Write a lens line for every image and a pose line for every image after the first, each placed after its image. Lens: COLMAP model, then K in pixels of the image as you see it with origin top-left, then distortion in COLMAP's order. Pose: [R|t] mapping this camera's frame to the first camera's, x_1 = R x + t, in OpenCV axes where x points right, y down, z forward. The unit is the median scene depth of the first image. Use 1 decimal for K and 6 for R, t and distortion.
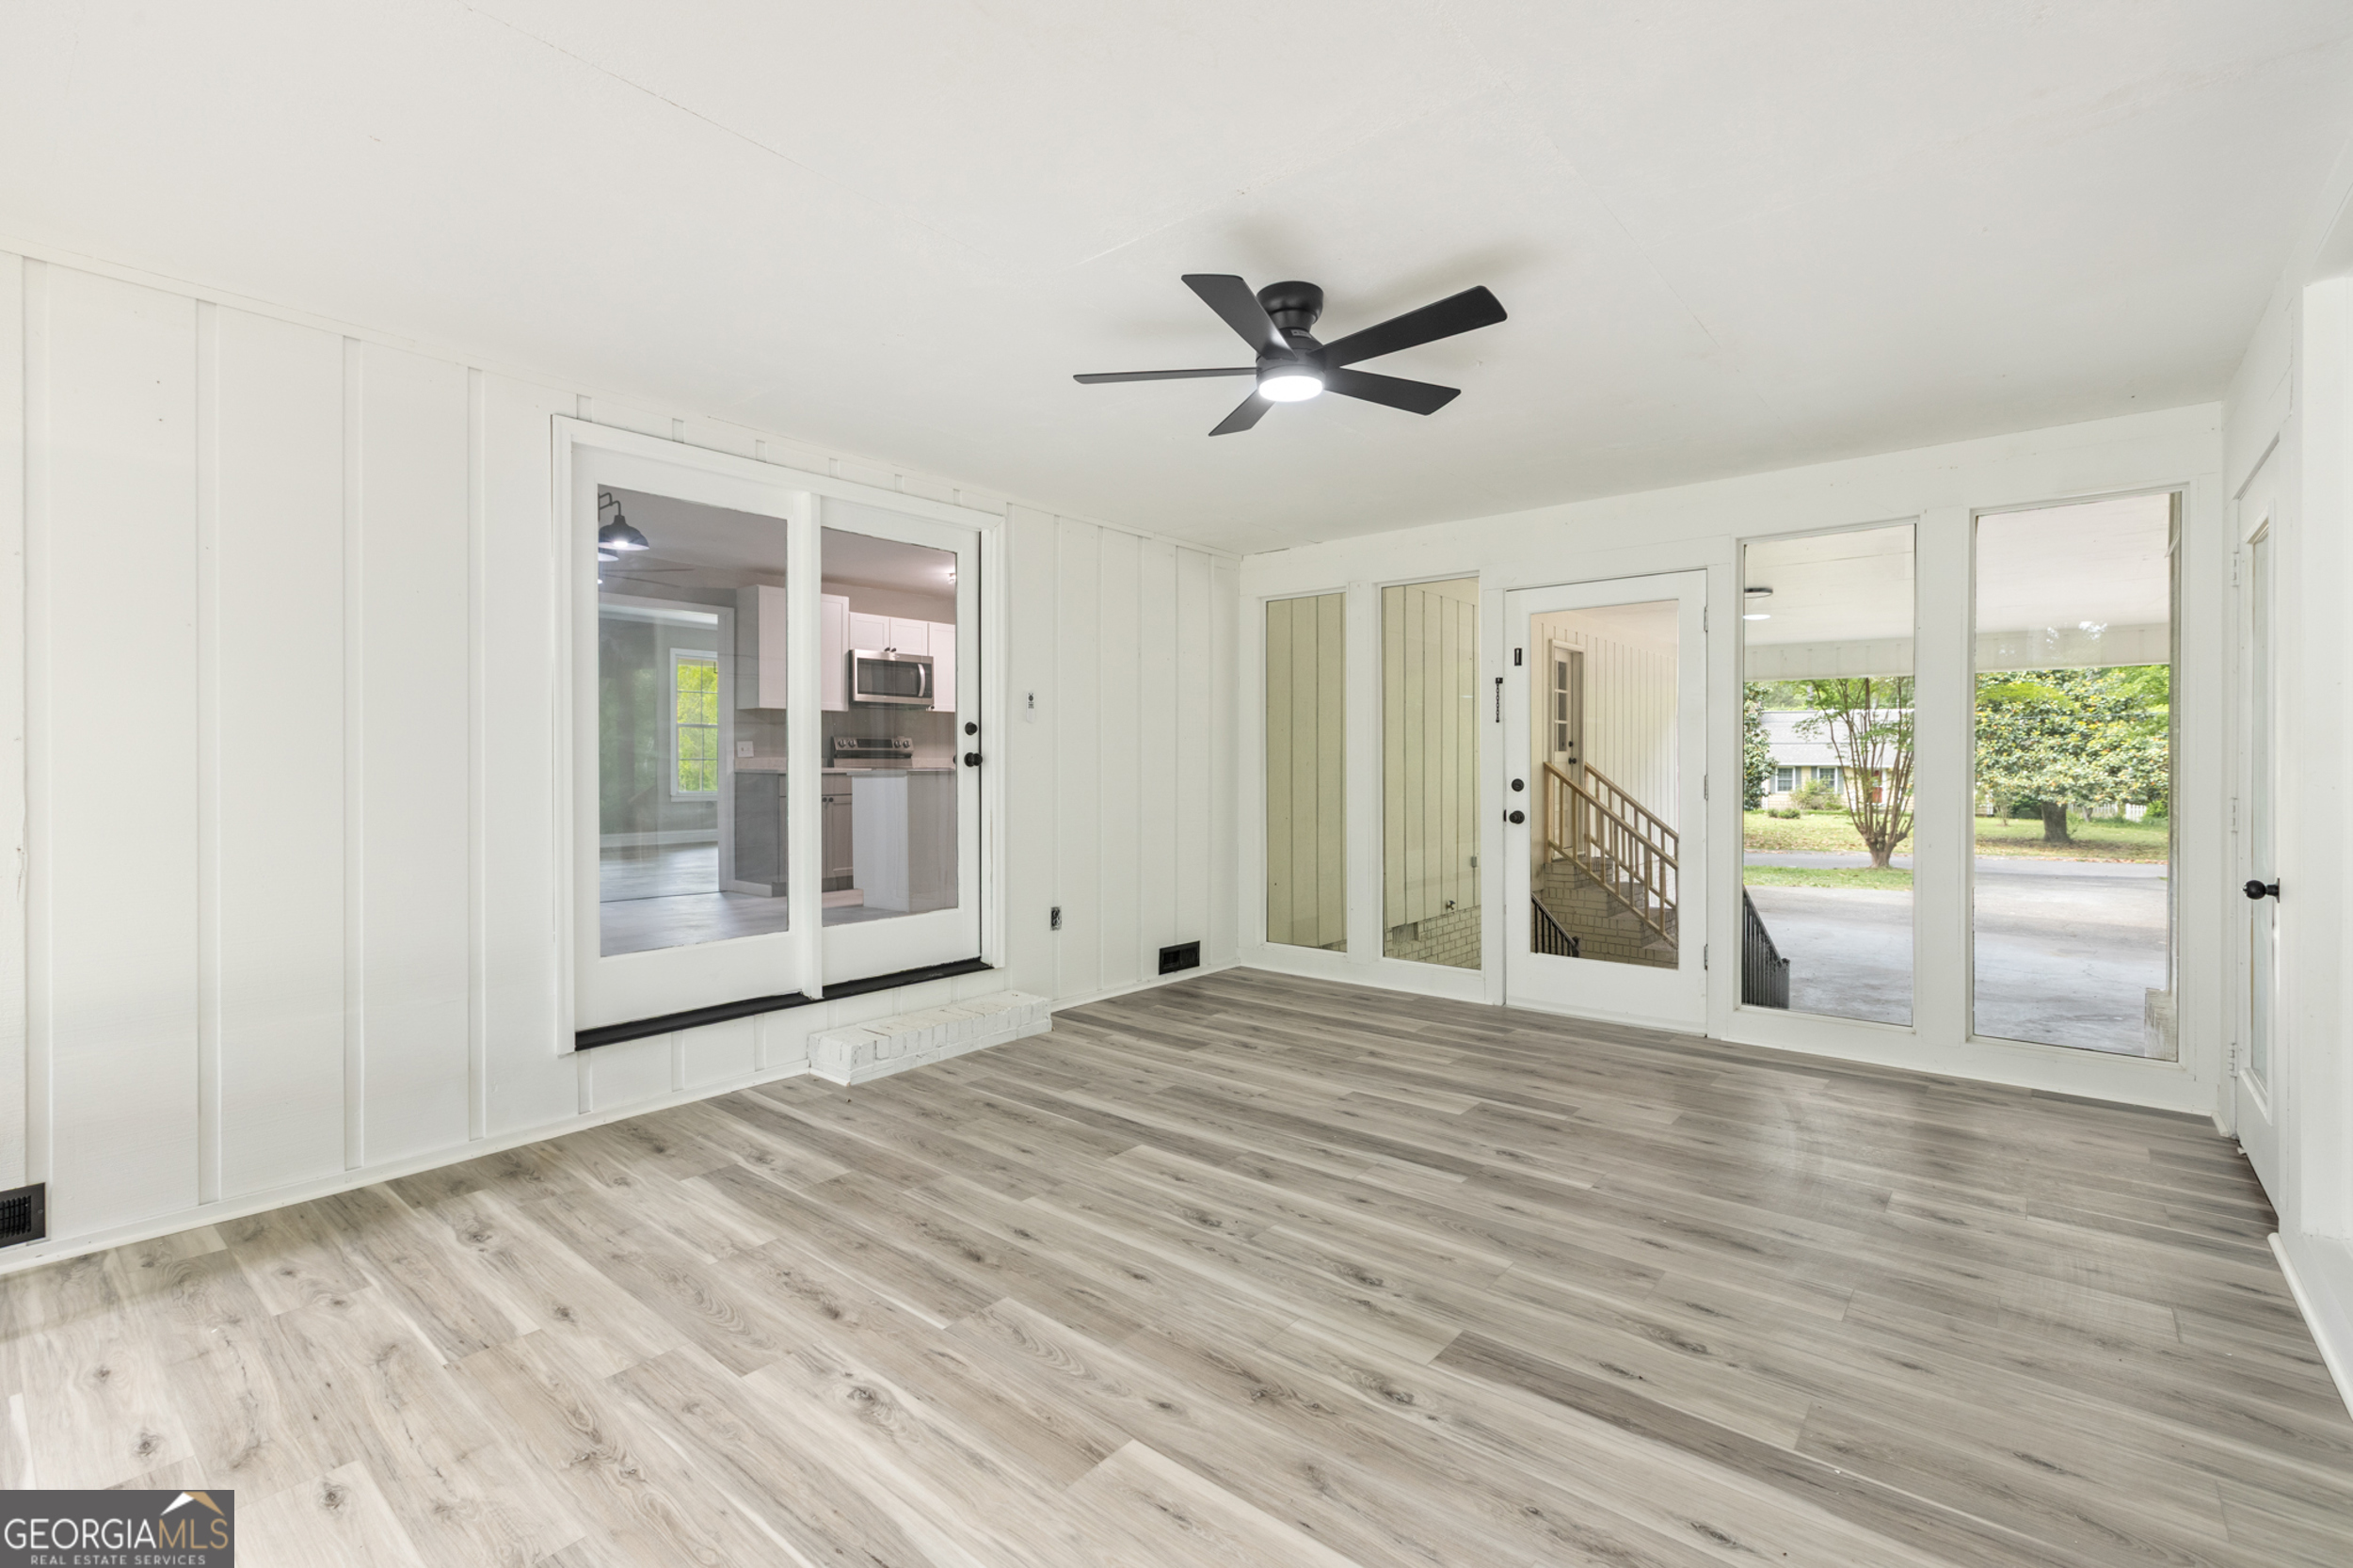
lens RADIAL K [[1062.8, 0, 1185.7], [0, 1062.8, 777.1], [0, 0, 1]] dist [0.001323, -0.000484]
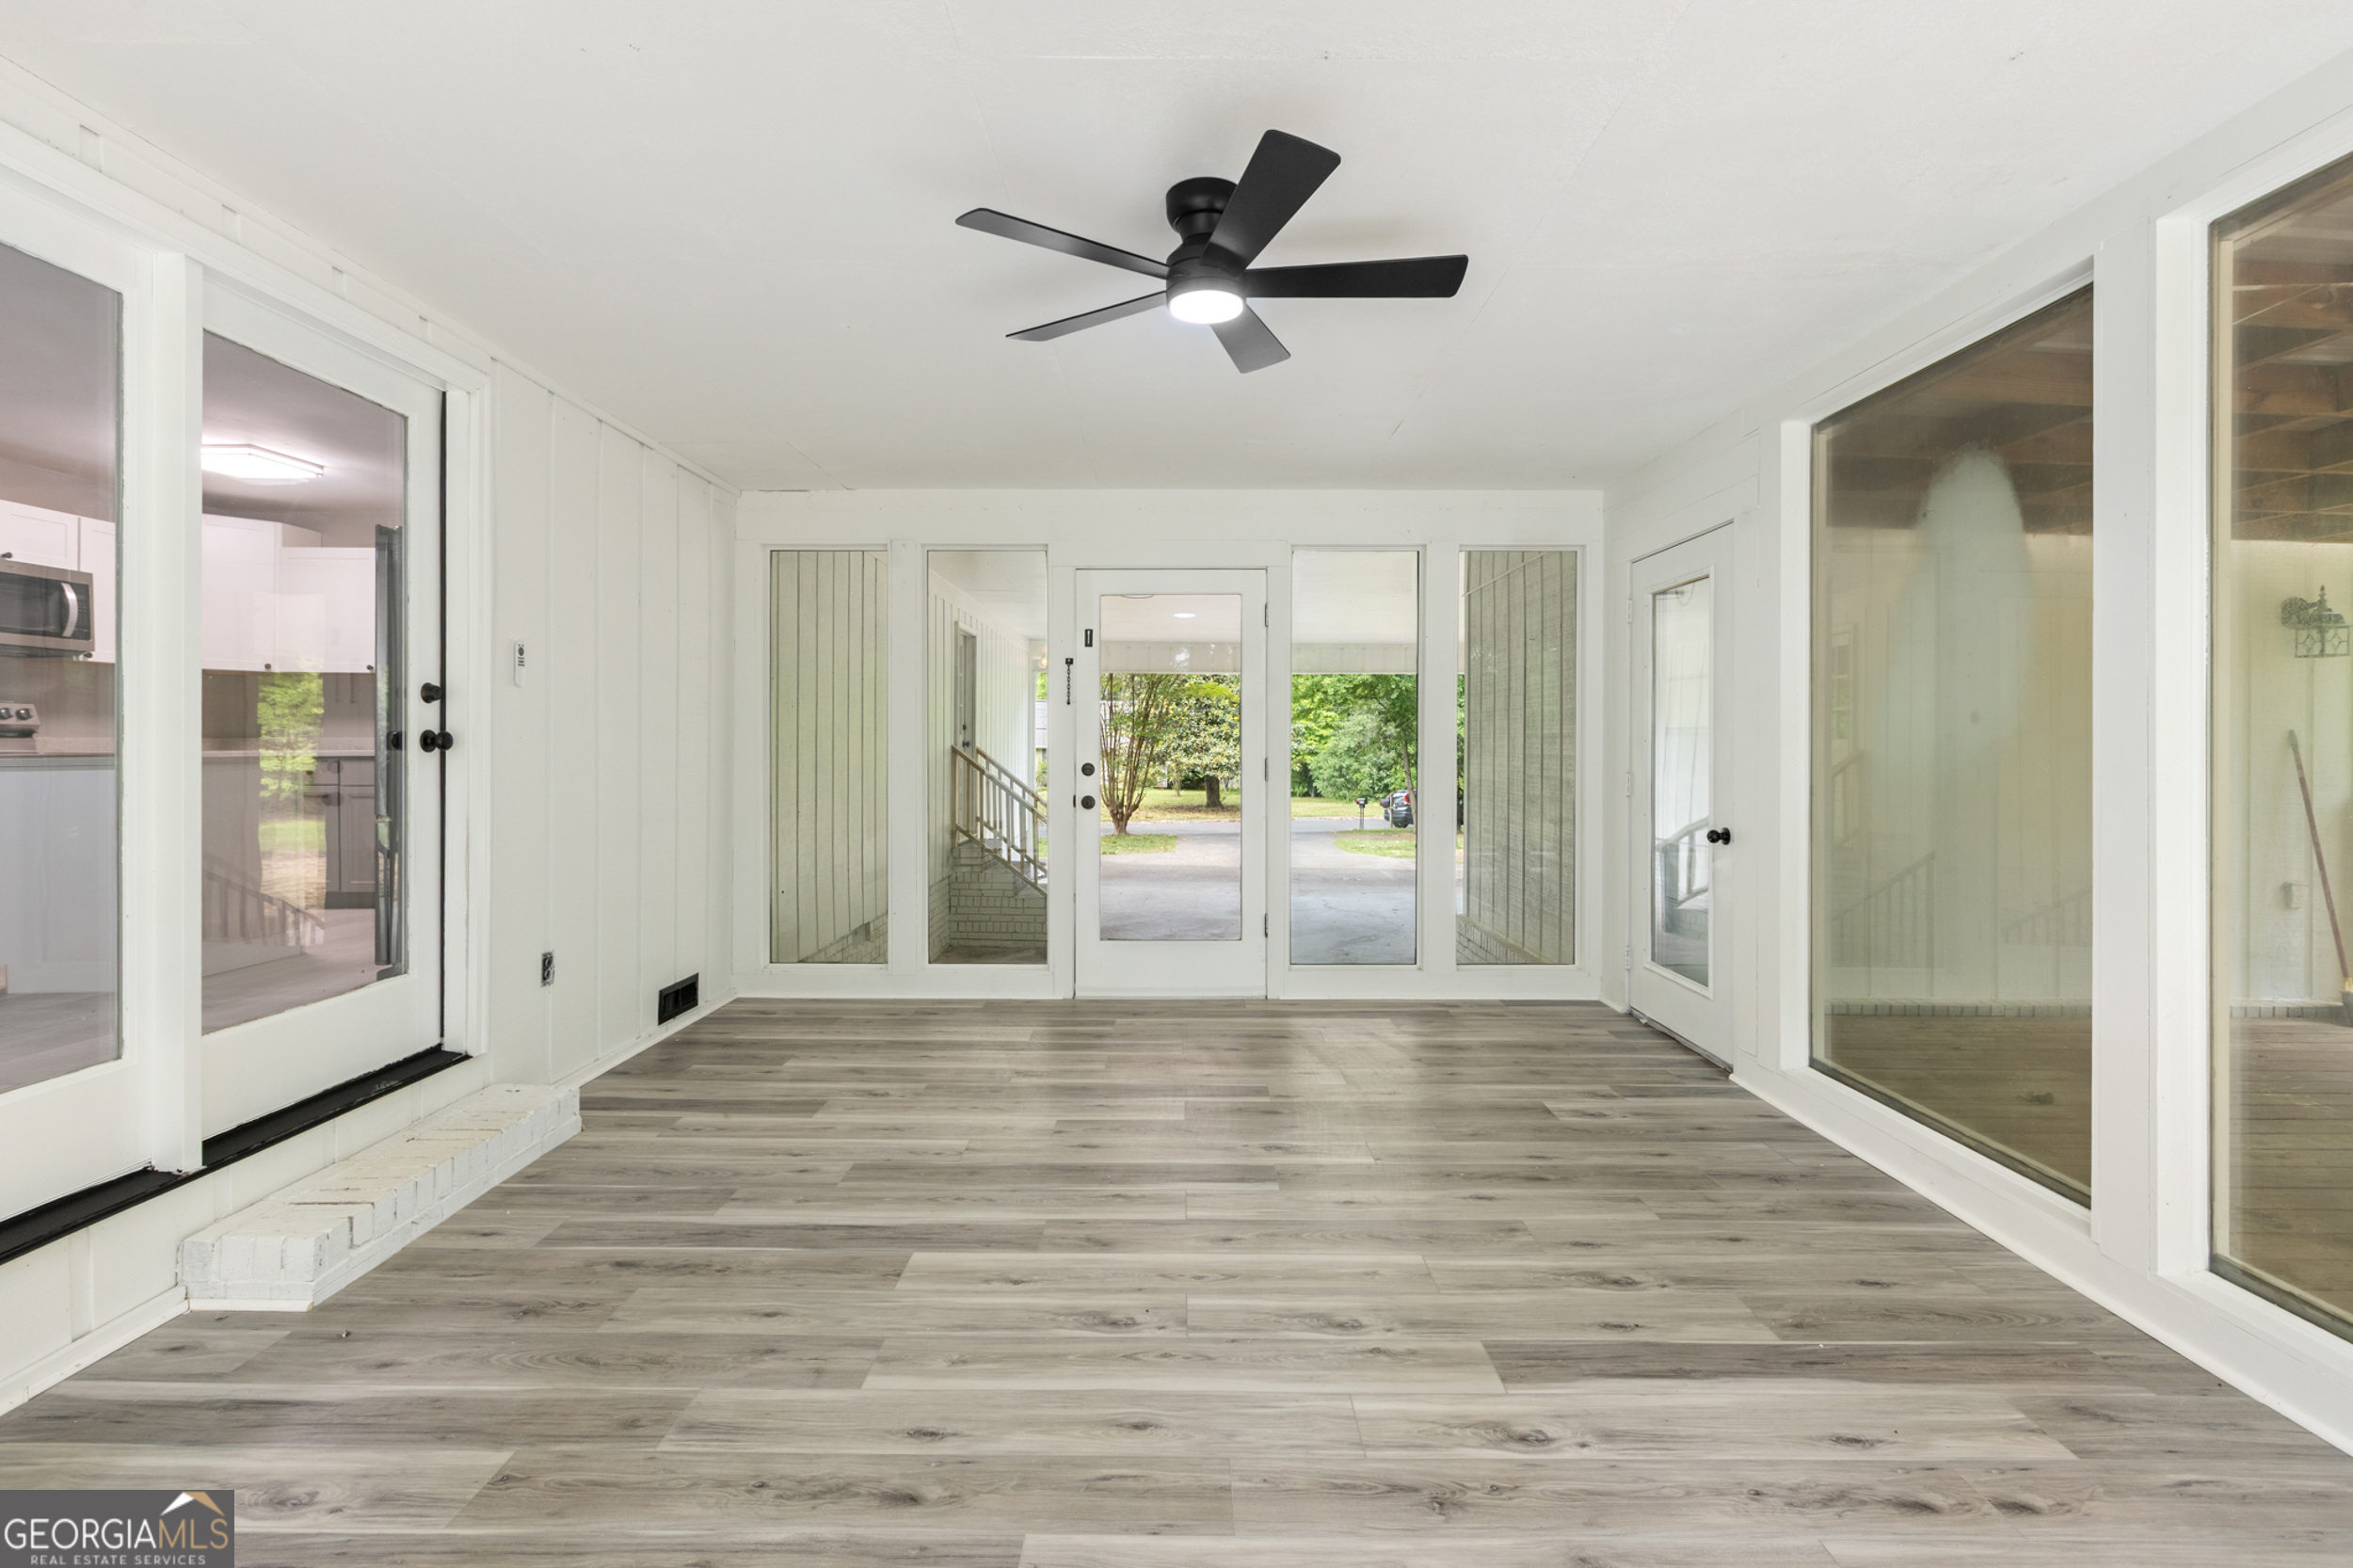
lens RADIAL K [[1062.8, 0, 1179.1], [0, 1062.8, 759.8], [0, 0, 1]] dist [0.001323, -0.000484]
pose [[0.766344, -0.007348, 0.642389, -0.318705], [0.007234, 0.999970, 0.002808, -0.004350], [-0.642390, 0.002495, 0.766374, 0.251794]]
